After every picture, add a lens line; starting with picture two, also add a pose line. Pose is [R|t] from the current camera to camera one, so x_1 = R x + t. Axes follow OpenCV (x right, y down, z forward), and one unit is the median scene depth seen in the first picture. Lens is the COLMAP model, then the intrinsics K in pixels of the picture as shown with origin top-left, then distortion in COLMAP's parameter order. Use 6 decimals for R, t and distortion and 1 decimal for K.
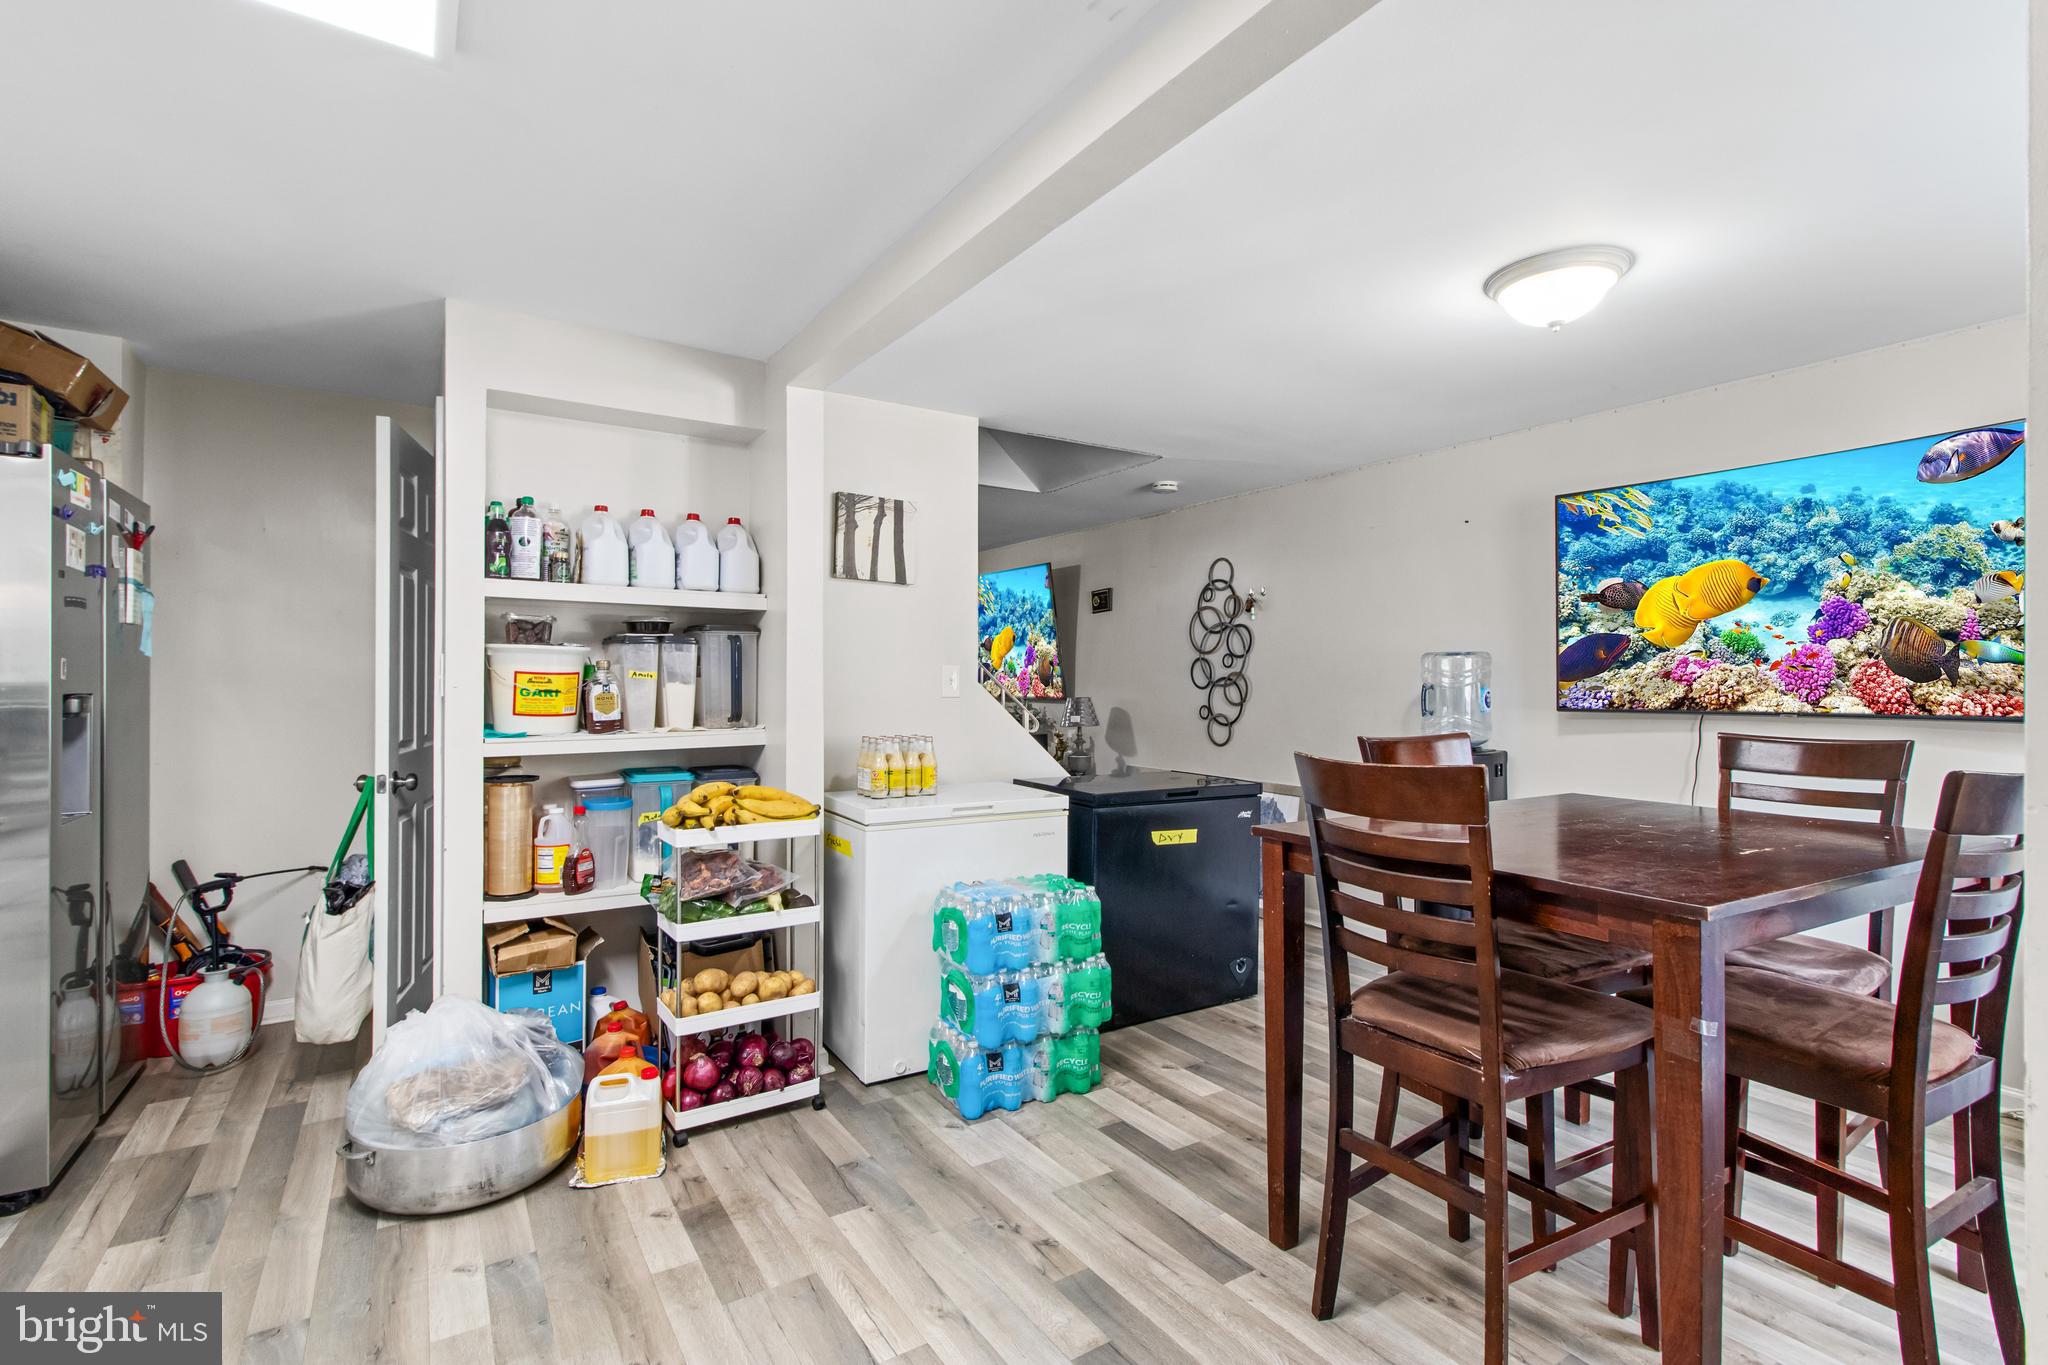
lens RADIAL K [[936.5, 0, 1020.3], [0, 936.5, 676.2], [0, 0, 1]] dist [-0.011113, -0.001066]
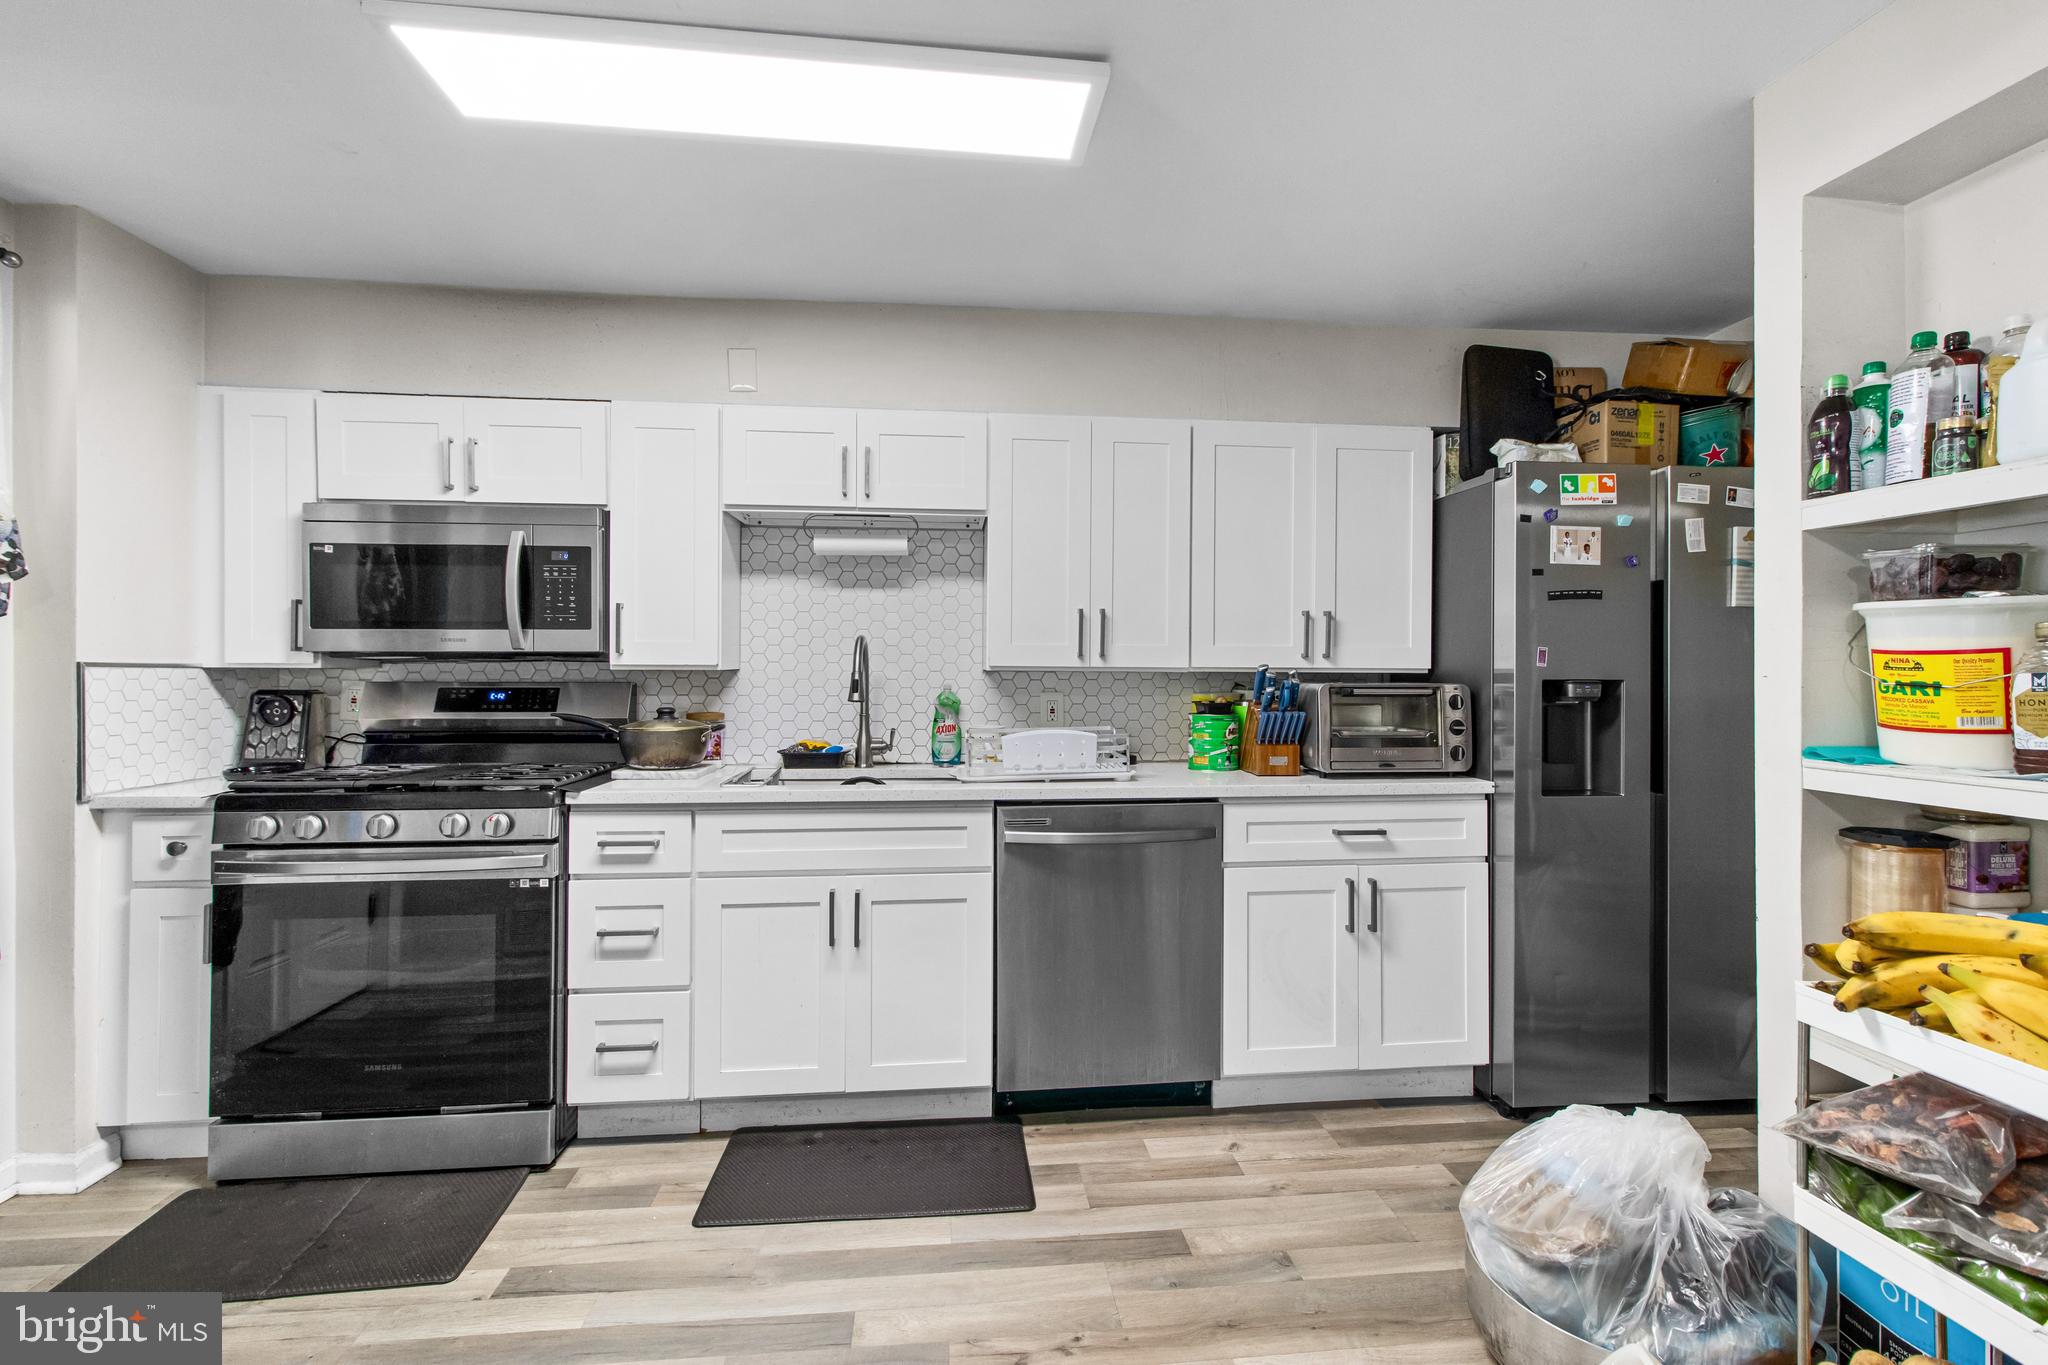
lens RADIAL K [[936.5, 0, 1034.9], [0, 936.5, 657.6], [0, 0, 1]] dist [-0.011113, -0.001066]
pose [[-0.446954, -0.012210, -0.894473, 0.202806], [0.004686, 0.999861, -0.015991, 0.006780], [0.894545, -0.011339, -0.446835, 0.792797]]
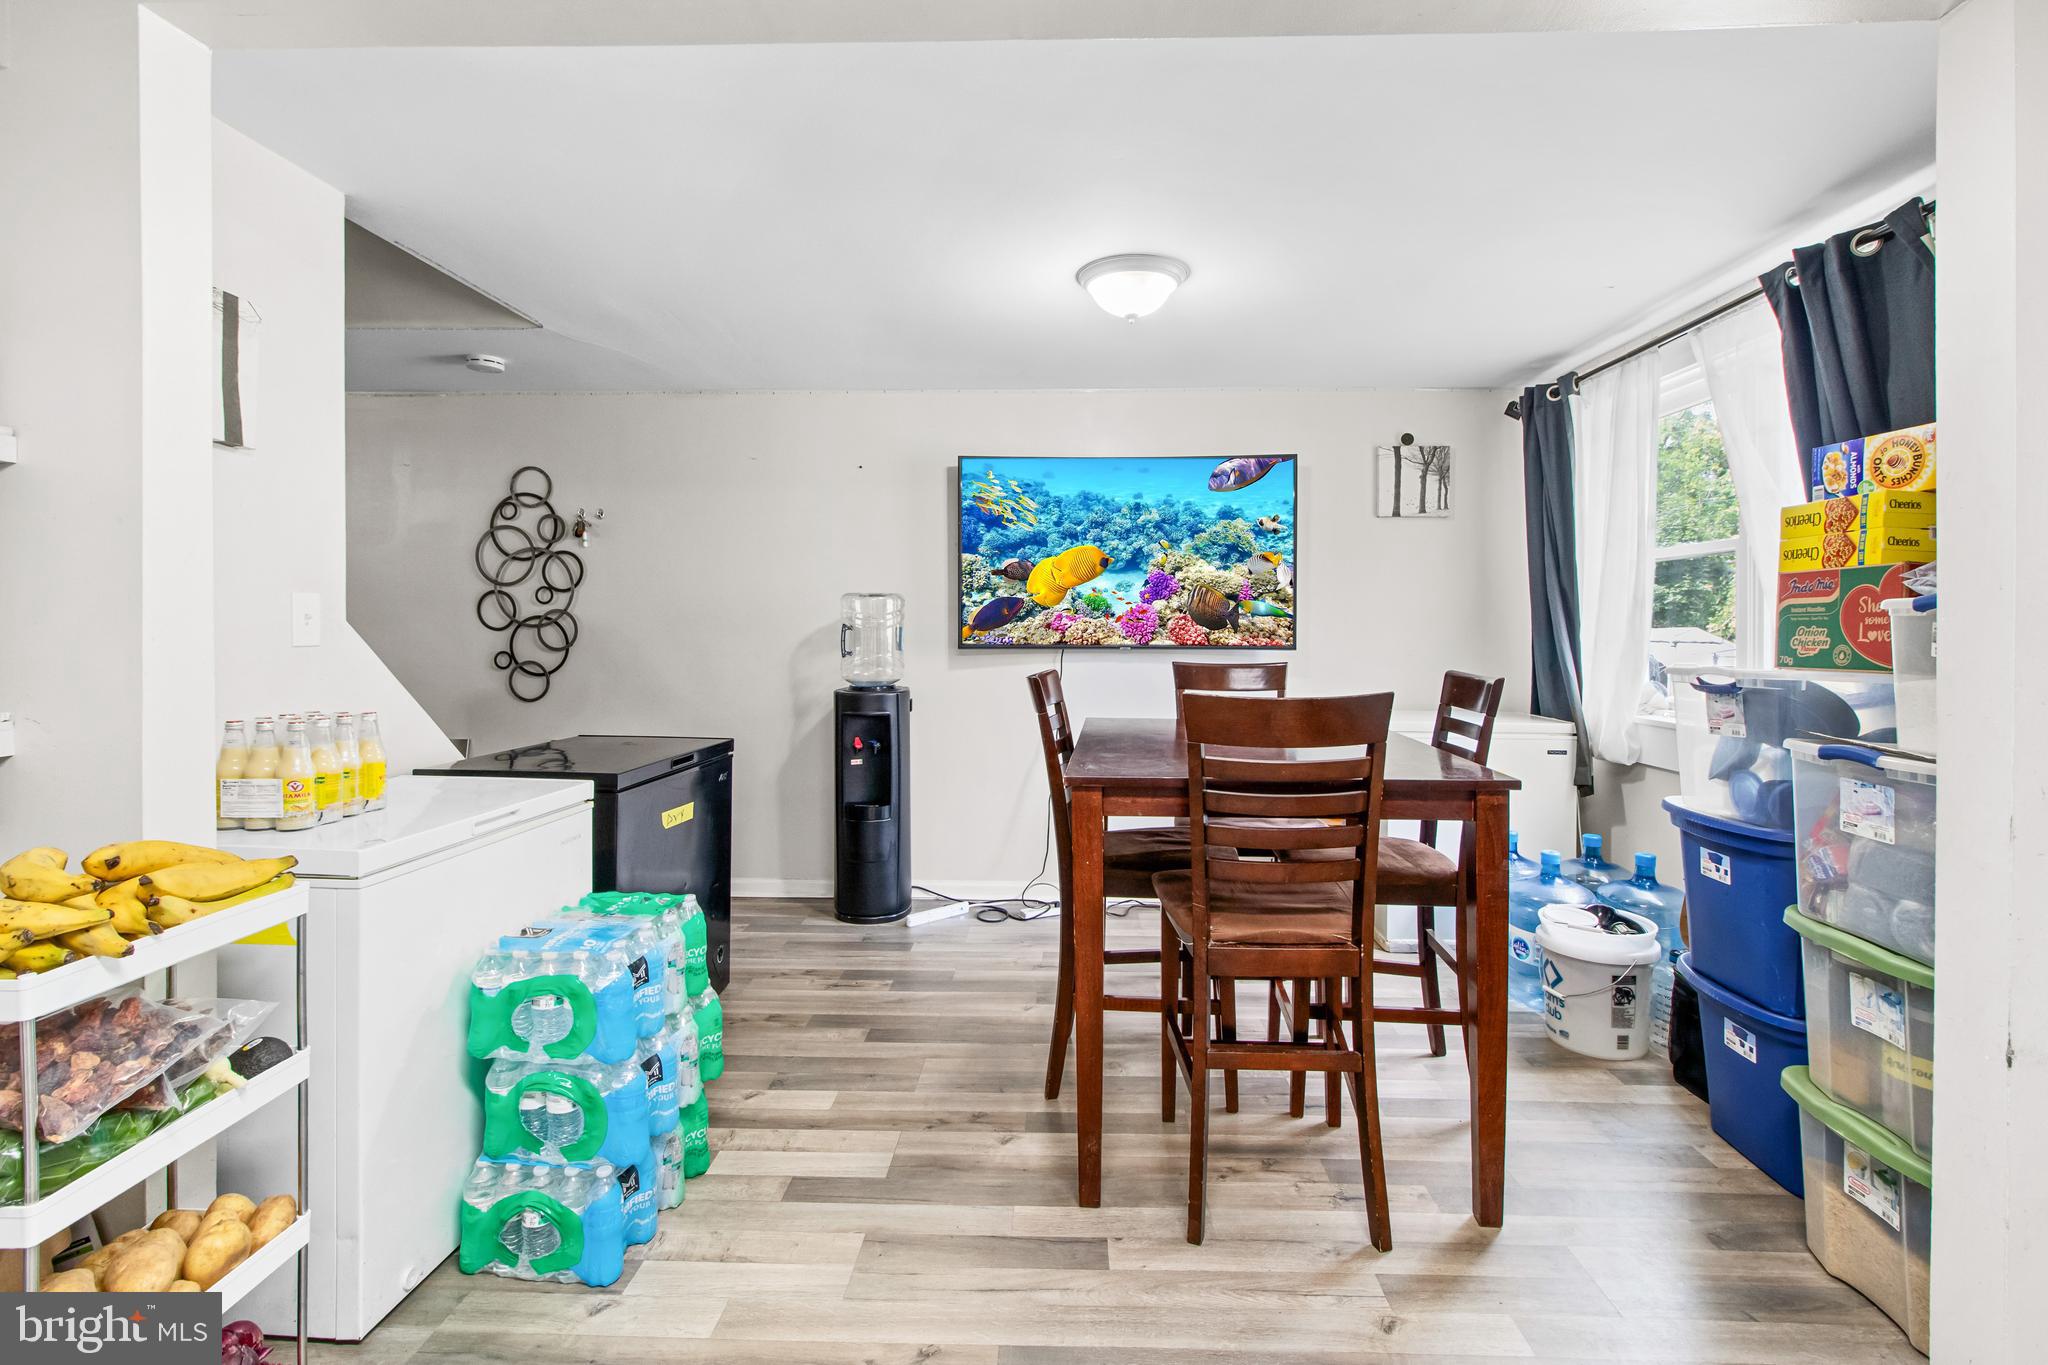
lens RADIAL K [[936.5, 0, 1062.6], [0, 936.5, 635.1], [0, 0, 1]] dist [-0.011113, -0.001066]
pose [[0.563322, -0.005039, 0.826222, -0.385909], [-0.010488, 0.999857, 0.013249, 0.004958], [-0.826171, -0.016129, 0.563189, 0.352688]]
